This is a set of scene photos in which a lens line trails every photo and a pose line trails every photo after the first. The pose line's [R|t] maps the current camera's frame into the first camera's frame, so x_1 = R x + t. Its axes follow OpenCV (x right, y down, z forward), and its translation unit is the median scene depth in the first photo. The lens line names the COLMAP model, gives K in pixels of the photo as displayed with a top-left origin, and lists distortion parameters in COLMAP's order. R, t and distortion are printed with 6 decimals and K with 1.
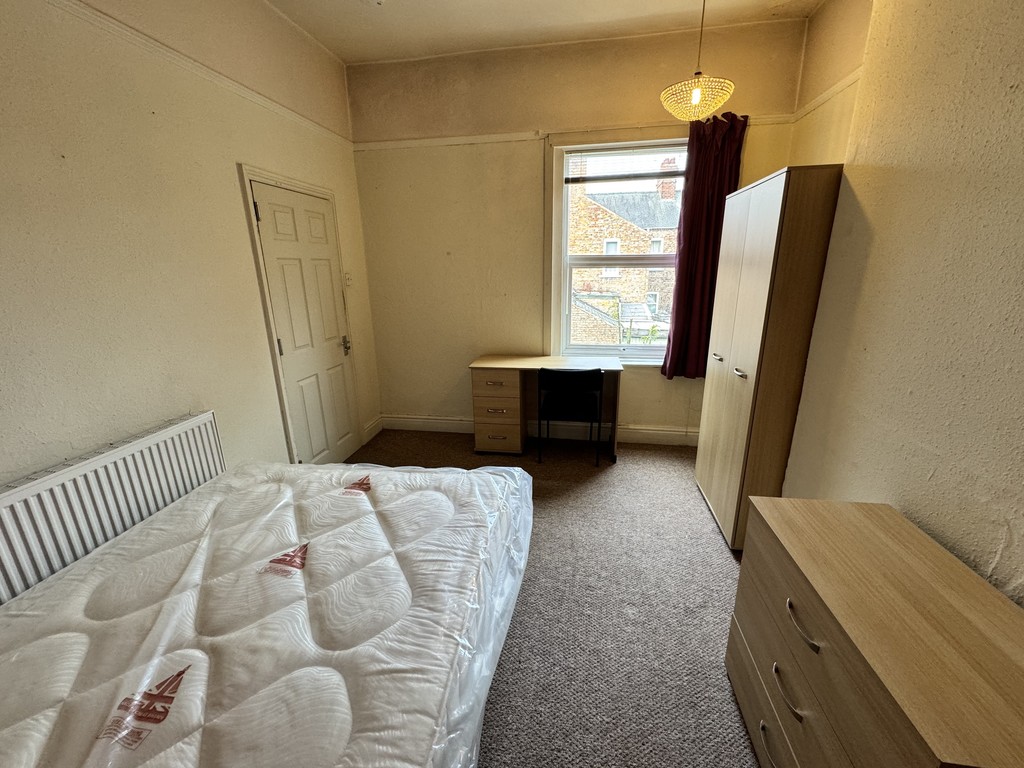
lens RADIAL K [[408.5, 0, 513.6], [0, 408.5, 381.0], [0, 0, 1]] dist [-0.000575, -0.000002]
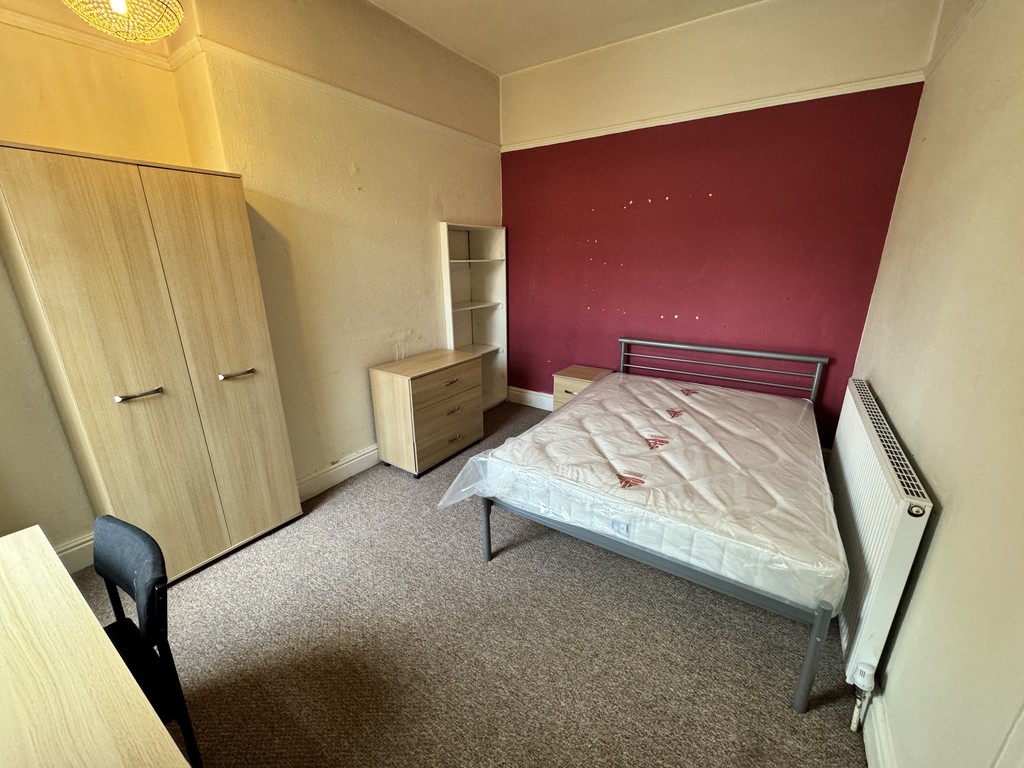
lens RADIAL K [[408.5, 0, 513.6], [0, 408.5, 381.0], [0, 0, 1]] dist [-0.000575, -0.000002]
pose [[-0.908164, -0.103110, 0.405717, -0.668979], [0.133873, 0.846757, 0.514860, -0.650208], [-0.396631, 0.521892, -0.755190, 2.308218]]
